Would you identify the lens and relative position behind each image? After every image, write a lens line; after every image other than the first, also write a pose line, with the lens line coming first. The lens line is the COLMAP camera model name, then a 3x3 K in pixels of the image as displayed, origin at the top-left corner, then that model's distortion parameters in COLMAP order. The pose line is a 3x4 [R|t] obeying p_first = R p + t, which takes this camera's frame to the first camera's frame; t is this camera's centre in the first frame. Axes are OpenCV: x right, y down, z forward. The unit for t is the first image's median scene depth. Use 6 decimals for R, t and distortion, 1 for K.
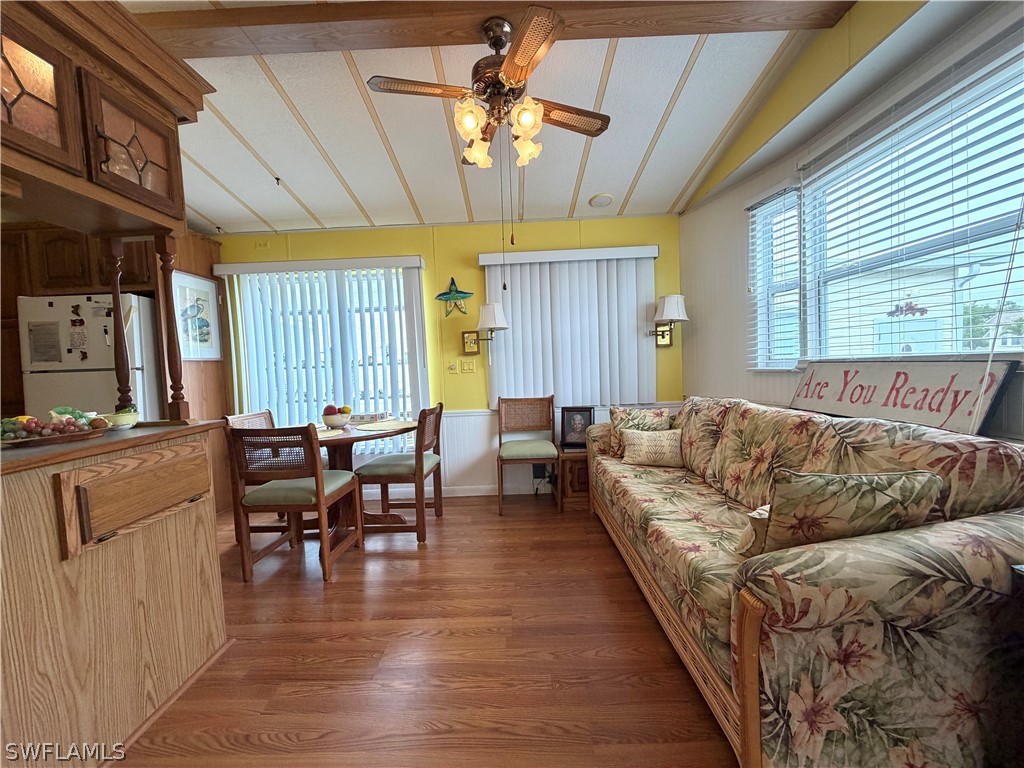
lens RADIAL K [[404.3, 0, 506.3], [0, 404.3, 386.0], [0, 0, 1]] dist [0.000216, -0.000218]
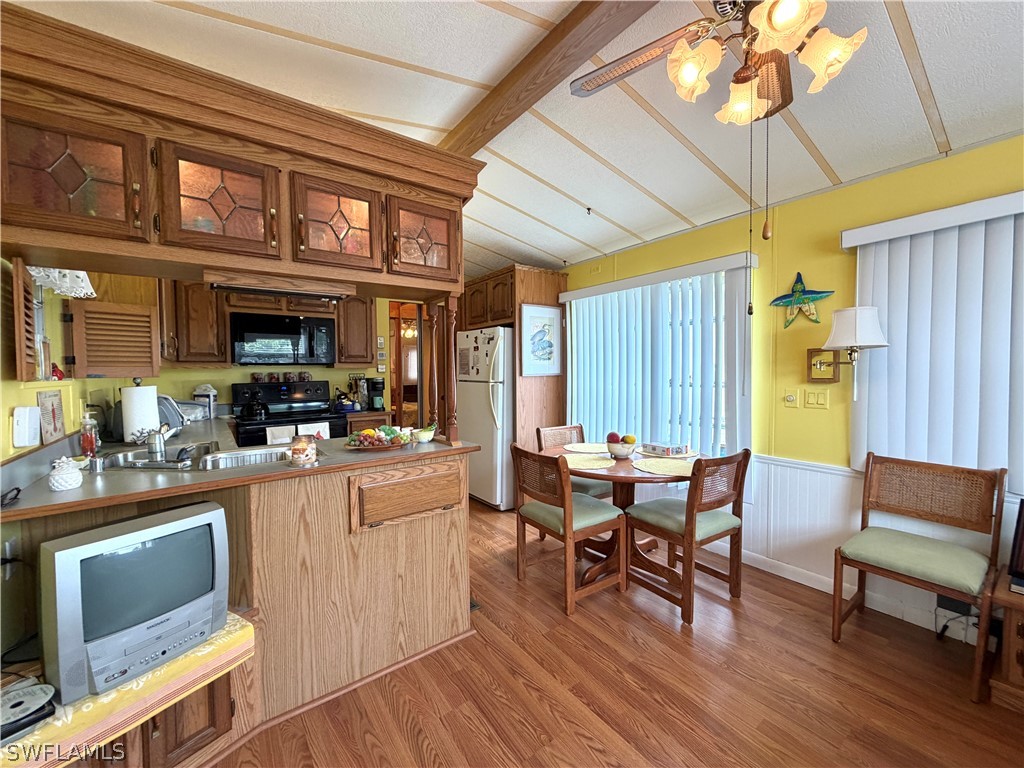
lens RADIAL K [[404.3, 0, 516.0], [0, 404.3, 384.2], [0, 0, 1]] dist [0.000216, -0.000218]
pose [[0.605384, 0.065790, -0.793210, 0.185819], [-0.058466, 0.997561, 0.038117, -0.092509], [0.793784, 0.023300, 0.607754, 0.234339]]
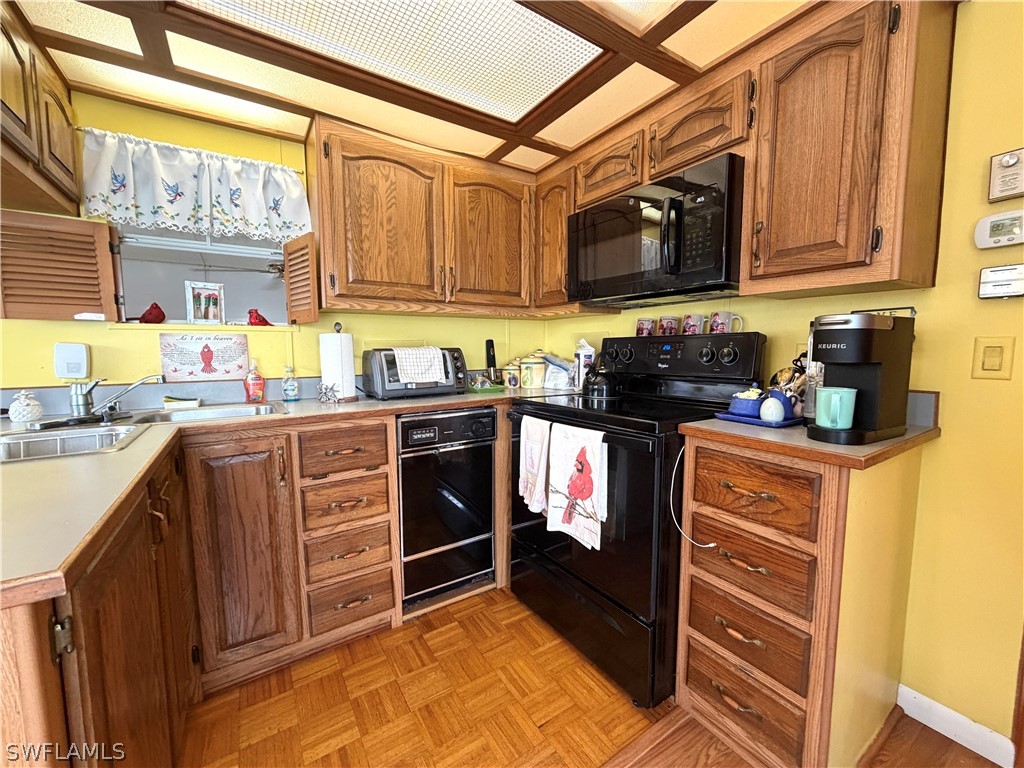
lens RADIAL K [[404.3, 0, 512.1], [0, 404.3, 384.4], [0, 0, 1]] dist [0.000216, -0.000218]
pose [[-0.828141, 0.084952, -0.554045, -0.771092], [0.001463, 0.988772, 0.149422, -0.023506], [0.560518, 0.122931, -0.818967, 0.853564]]
